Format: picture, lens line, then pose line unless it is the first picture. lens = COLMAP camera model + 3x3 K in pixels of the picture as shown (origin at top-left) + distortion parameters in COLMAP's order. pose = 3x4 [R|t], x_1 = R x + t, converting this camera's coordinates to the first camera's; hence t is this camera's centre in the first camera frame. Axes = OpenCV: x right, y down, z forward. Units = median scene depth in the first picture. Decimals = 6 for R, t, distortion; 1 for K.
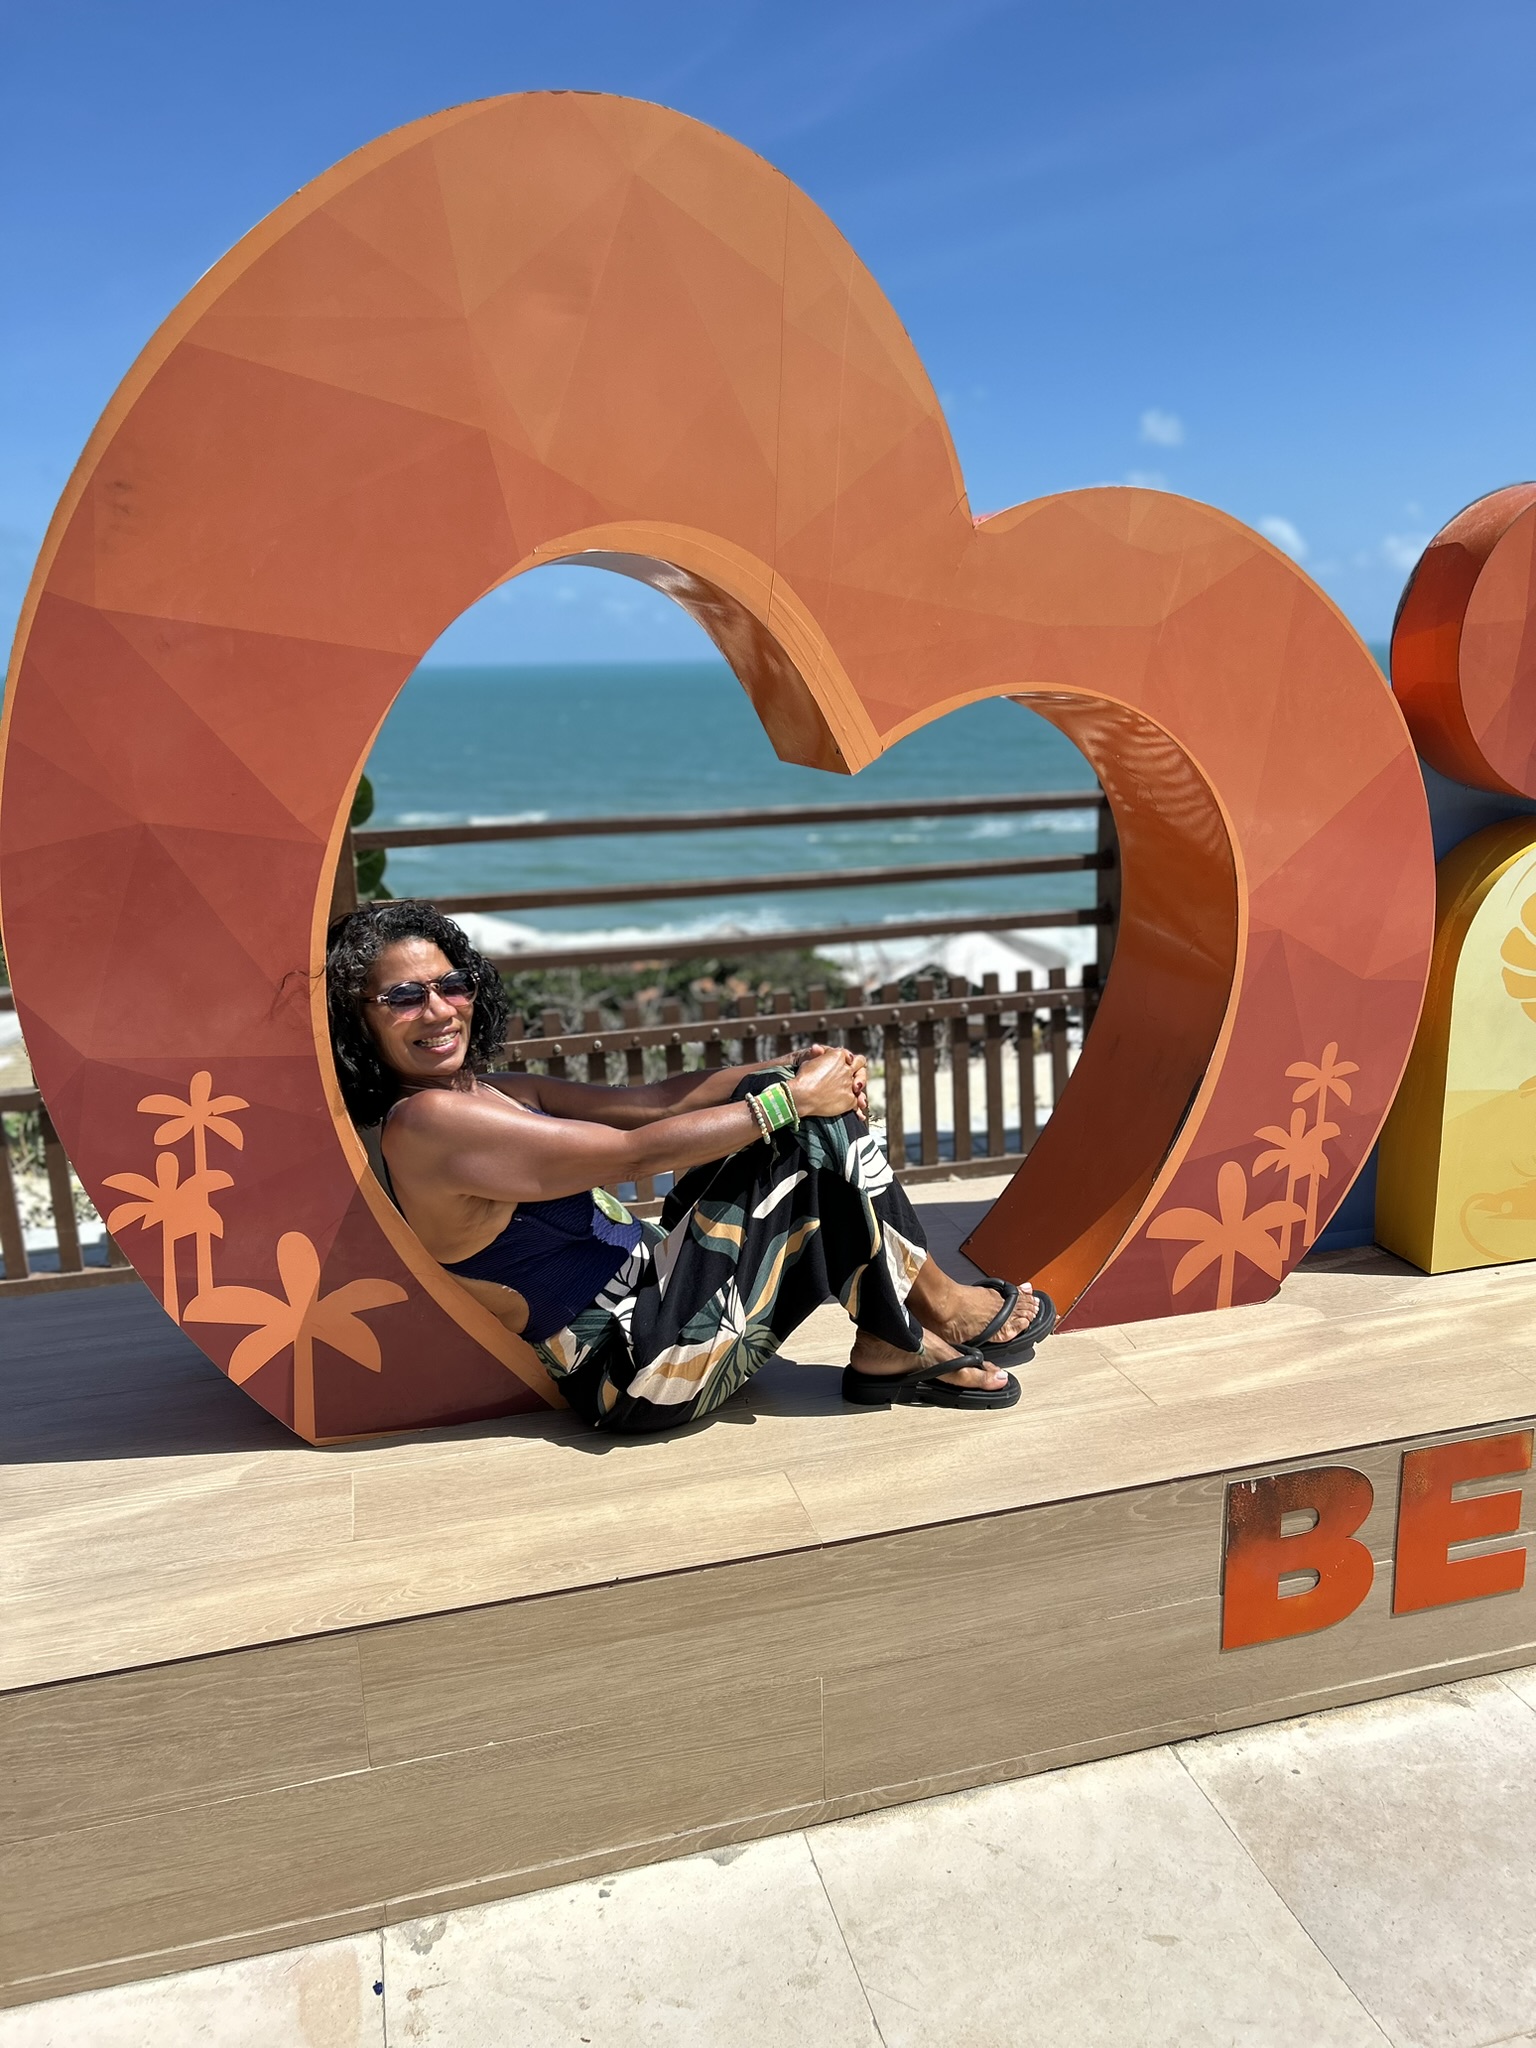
lens RADIAL K [[1564.2, 0, 793.8], [0, 1564.2, 1014.3], [0, 0, 1]] dist [0.045886, -0.054805]
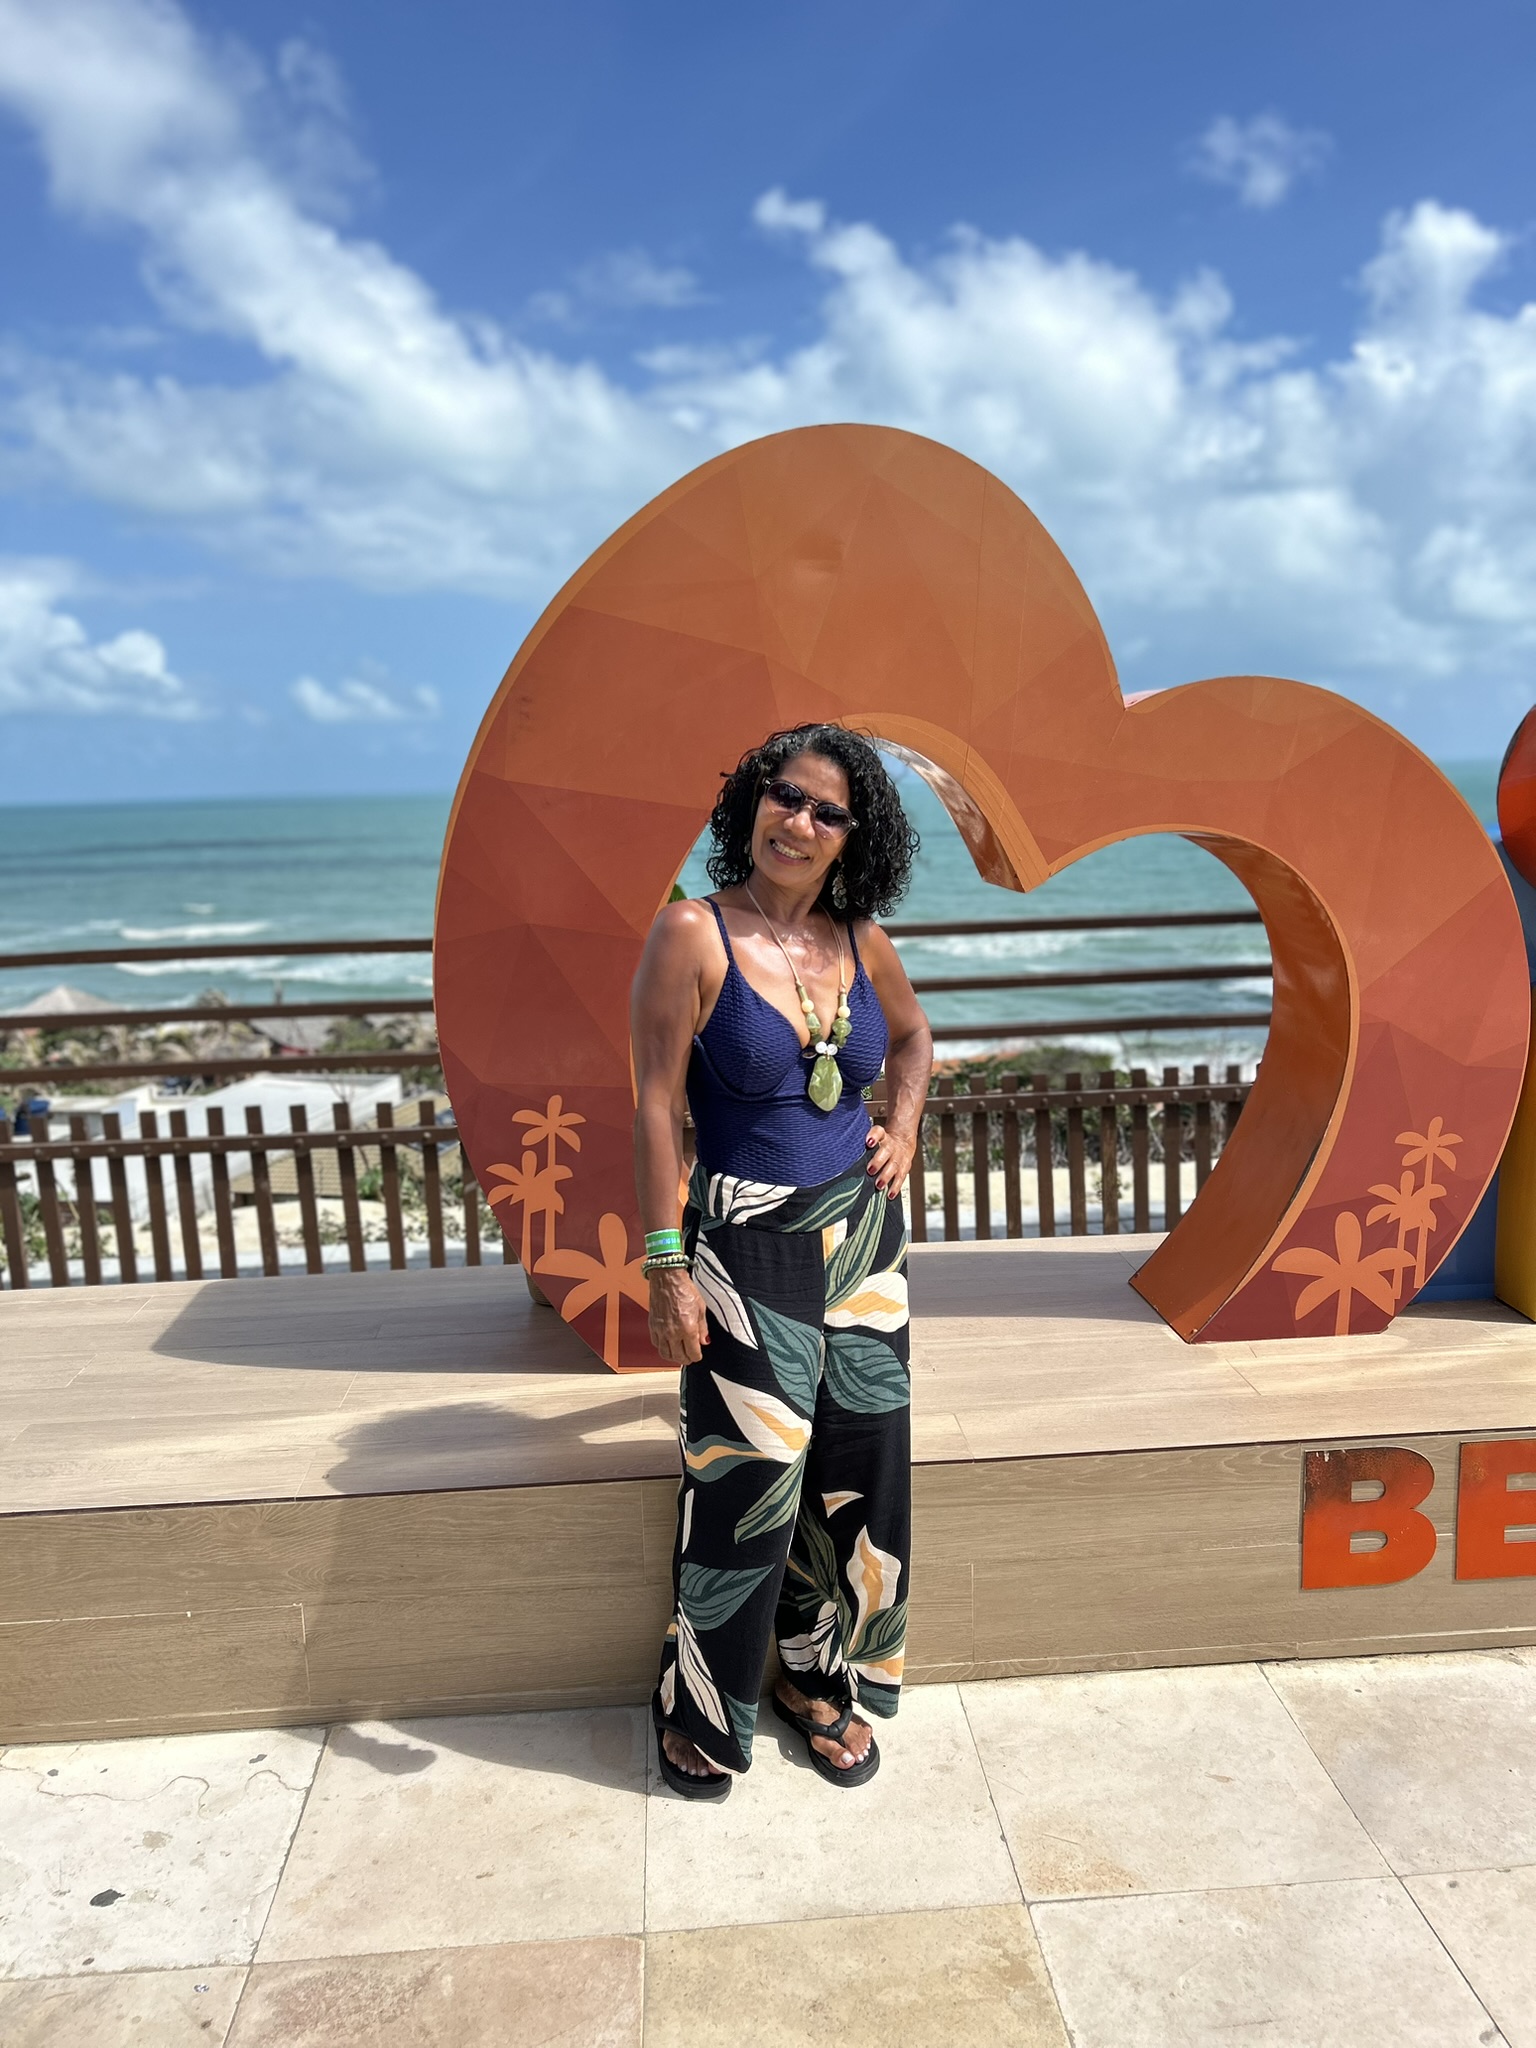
lens RADIAL K [[1564.2, 0, 770.8], [0, 1564.2, 1026.3], [0, 0, 1]] dist [0.045886, -0.054805]
pose [[0.978589, 0.028273, -0.203871, 0.101606], [-0.040798, 0.997512, -0.057497, 0.045450], [0.201738, 0.064584, 0.977308, -0.345729]]
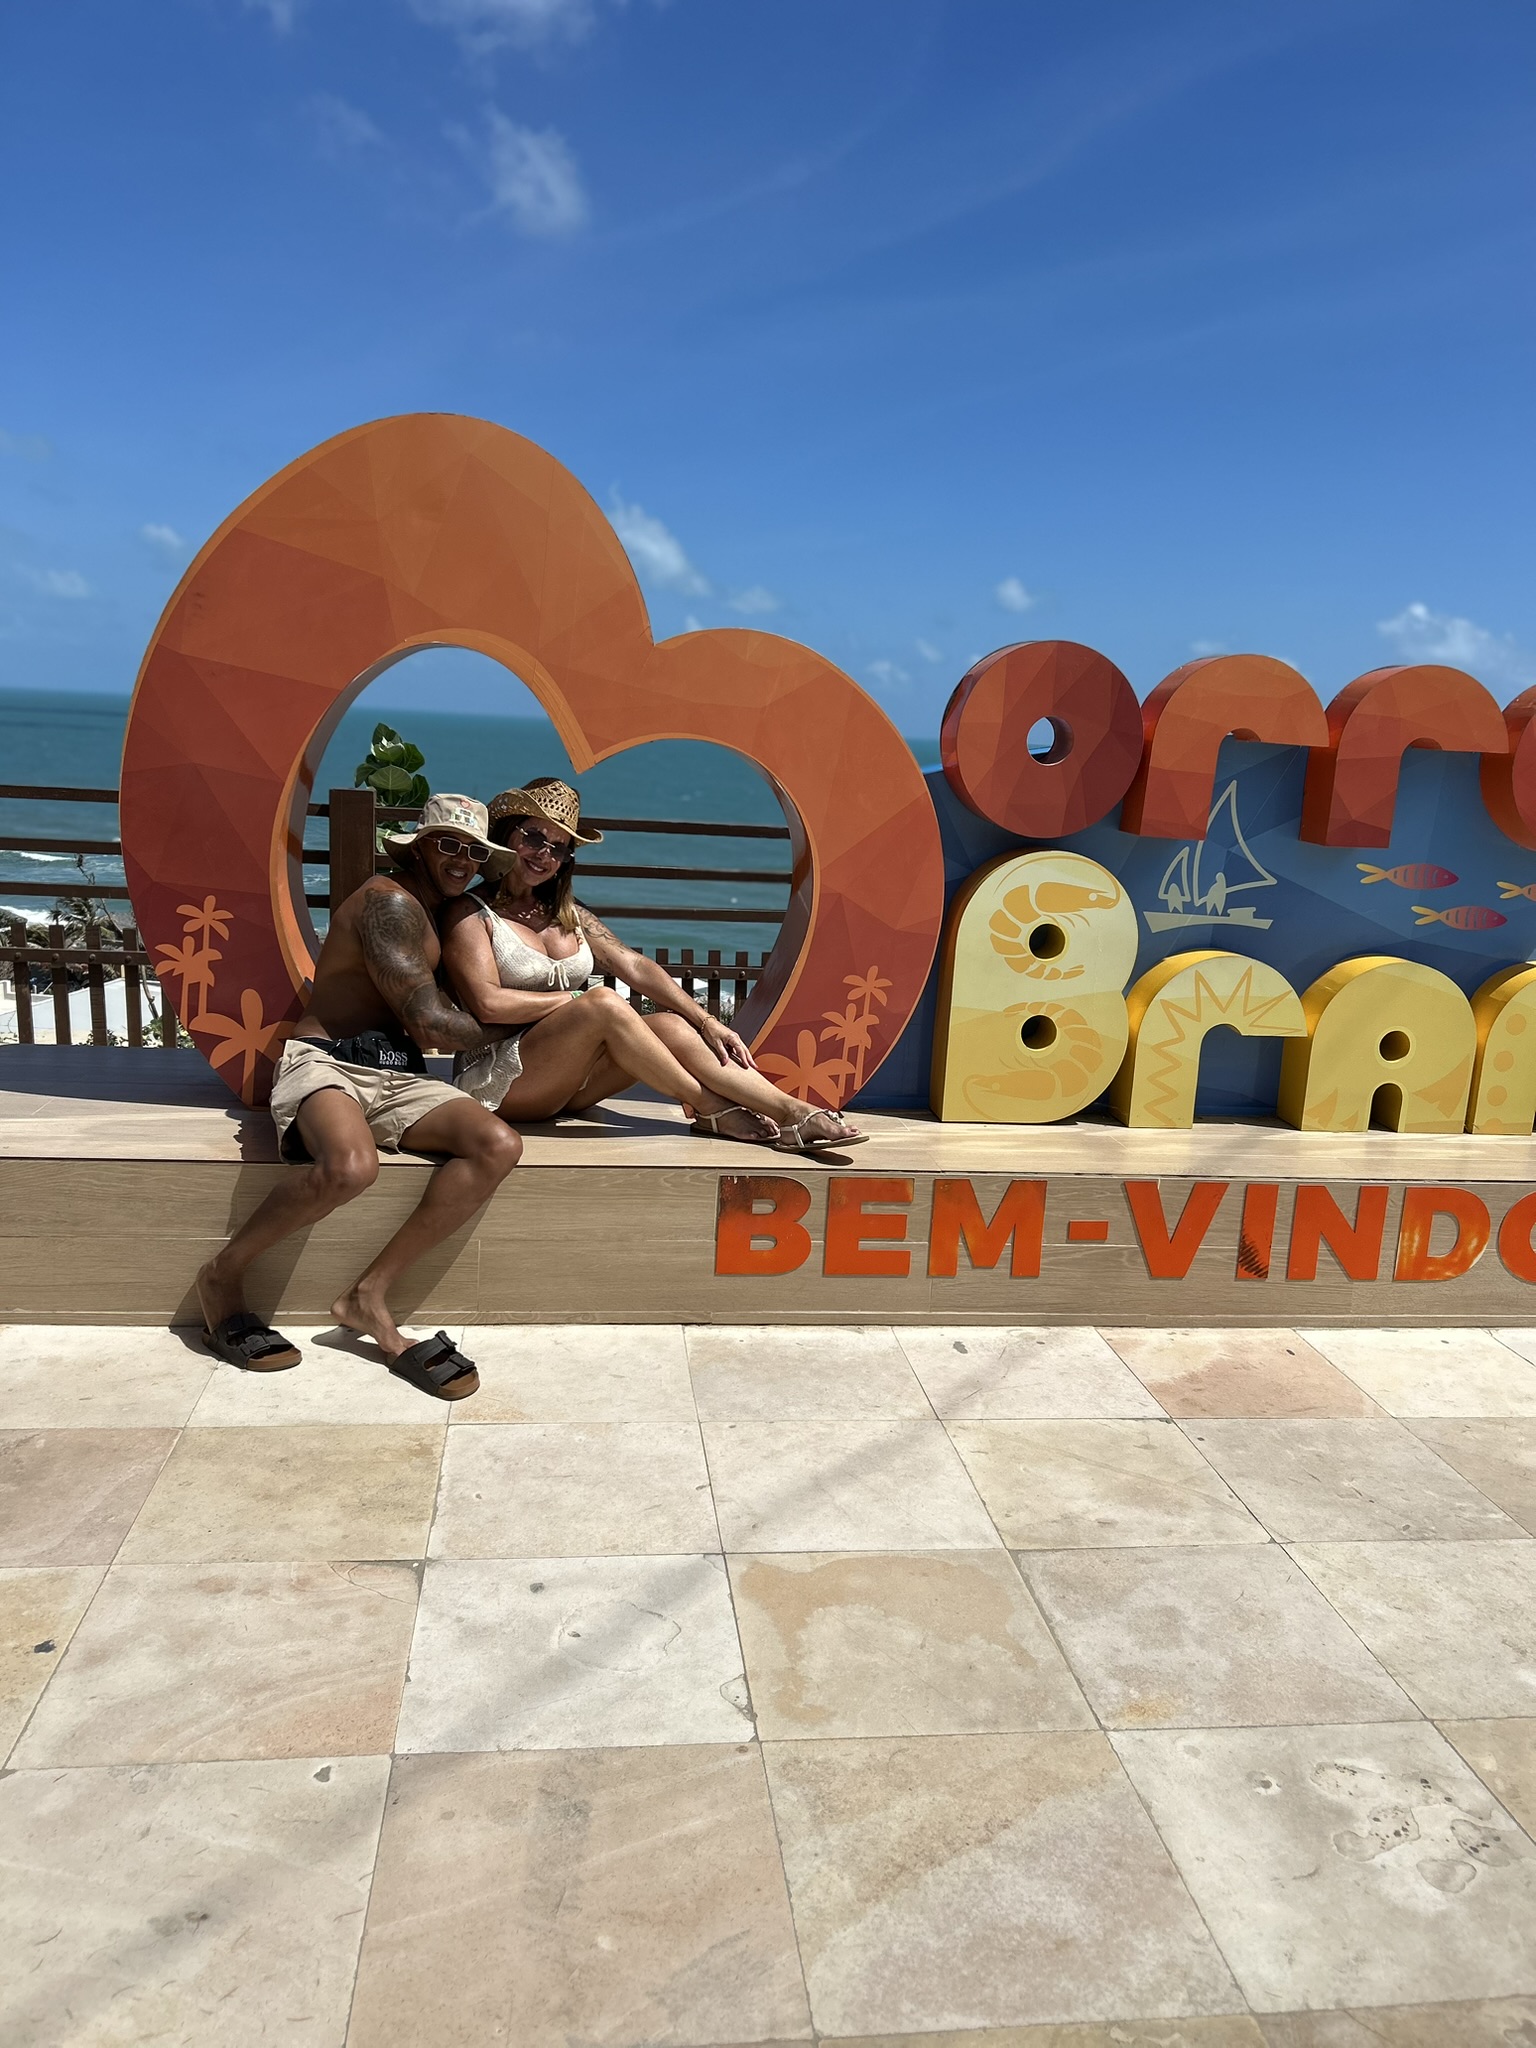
lens RADIAL K [[1564.2, 0, 769.2], [0, 1564.2, 1037.3], [0, 0, 1]] dist [0.045886, -0.054805]
pose [[0.986157, 0.102931, -0.129999, 0.539483], [-0.107609, 0.993756, -0.029470, 0.182894], [0.126154, 0.043051, 0.991076, -0.774248]]
